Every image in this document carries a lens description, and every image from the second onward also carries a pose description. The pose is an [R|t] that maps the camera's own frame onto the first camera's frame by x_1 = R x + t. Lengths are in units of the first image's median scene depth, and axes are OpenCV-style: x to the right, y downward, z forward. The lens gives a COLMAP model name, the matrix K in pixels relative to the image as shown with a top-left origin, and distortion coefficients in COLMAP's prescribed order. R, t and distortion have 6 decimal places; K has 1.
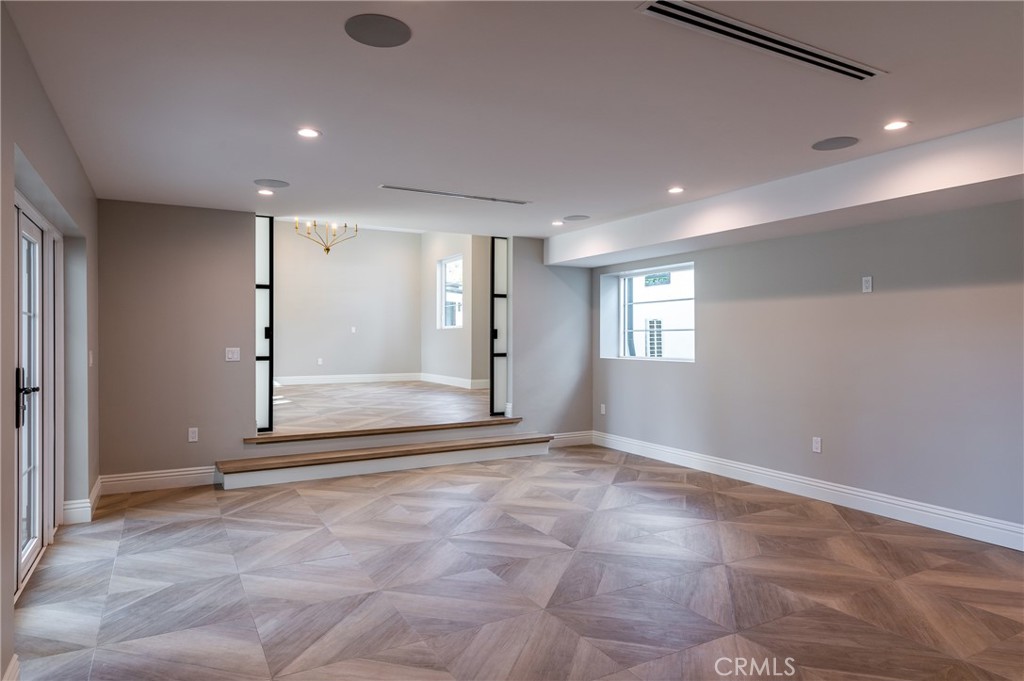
lens RADIAL K [[623.6, 0, 510.6], [0, 623.6, 334.9], [0, 0, 1]] dist [0.004569, 0.000238]
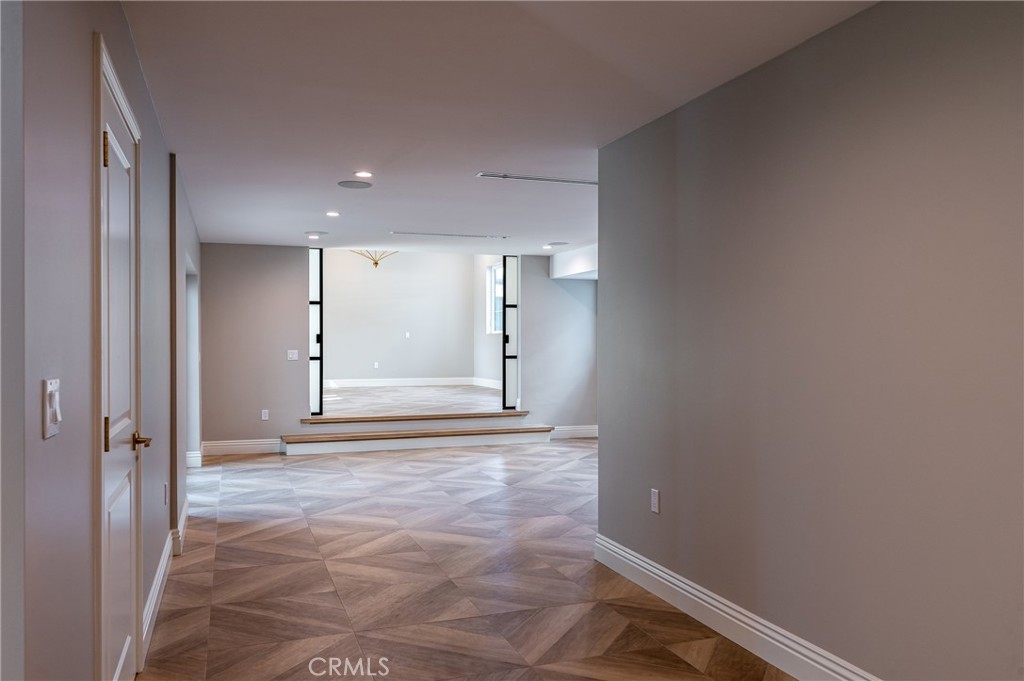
lens RADIAL K [[780.0, 0, 512.0], [0, 780.0, 340.5], [0, 0, 1]] dist [-0.004400, -0.000663]
pose [[0.987346, -0.001896, -0.158571, 0.259682], [0.002134, 0.999997, 0.001330, -0.000950], [0.158568, -0.001652, 0.987347, -0.524946]]
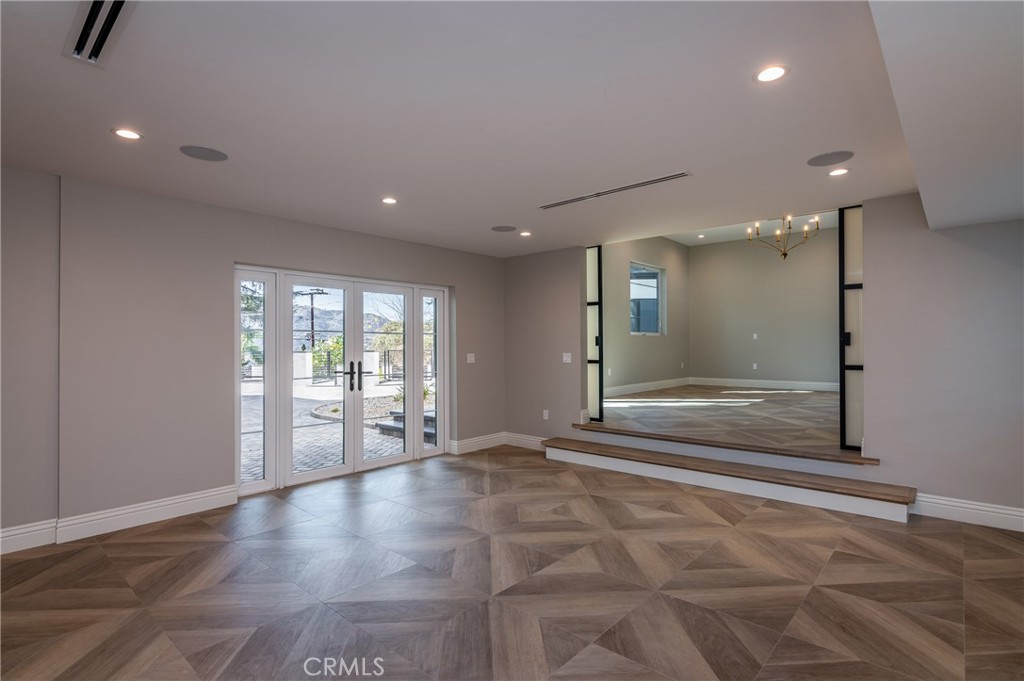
lens RADIAL K [[502.0, 0, 512.0], [0, 502.0, 340.5], [0, 0, 1]] dist [-0.013375, -0.000222]
pose [[0.327111, -0.010326, -0.944930, 0.486896], [0.008284, 0.999933, -0.008059, 0.002136], [0.944950, -0.005191, 0.327174, 0.520204]]
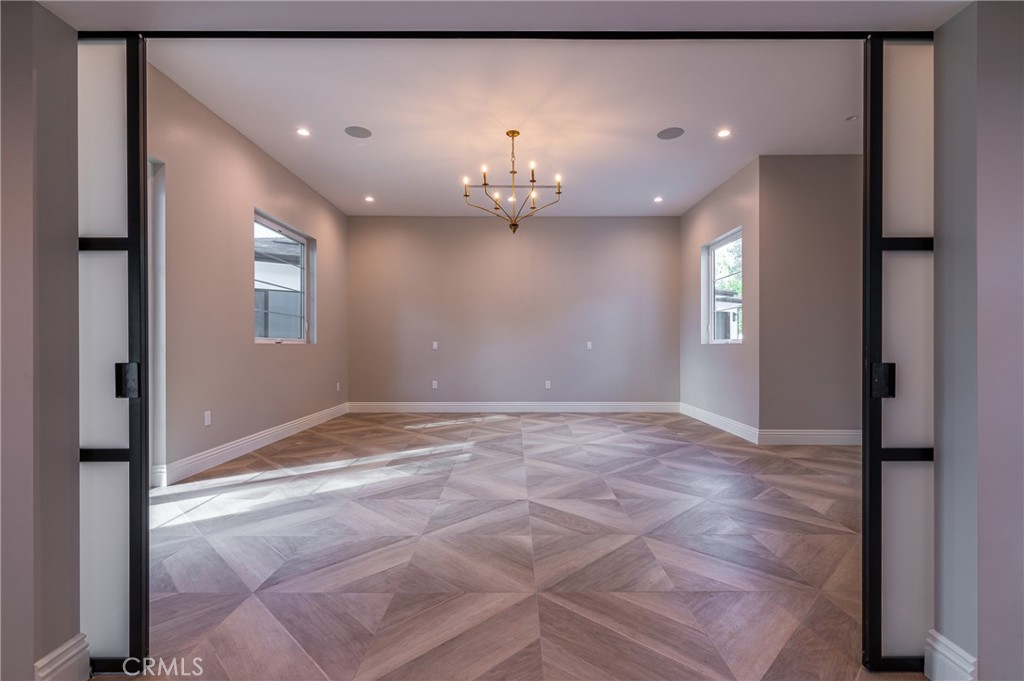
lens RADIAL K [[481.3, 0, 512.0], [0, 481.3, 340.5], [0, 0, 1]] dist [-0.001681, -0.000181]
pose [[0.871249, -0.007042, -0.490791, -0.078942], [0.004838, 0.999972, -0.005760, -0.022846], [0.490818, 0.002644, 0.871258, 0.877928]]
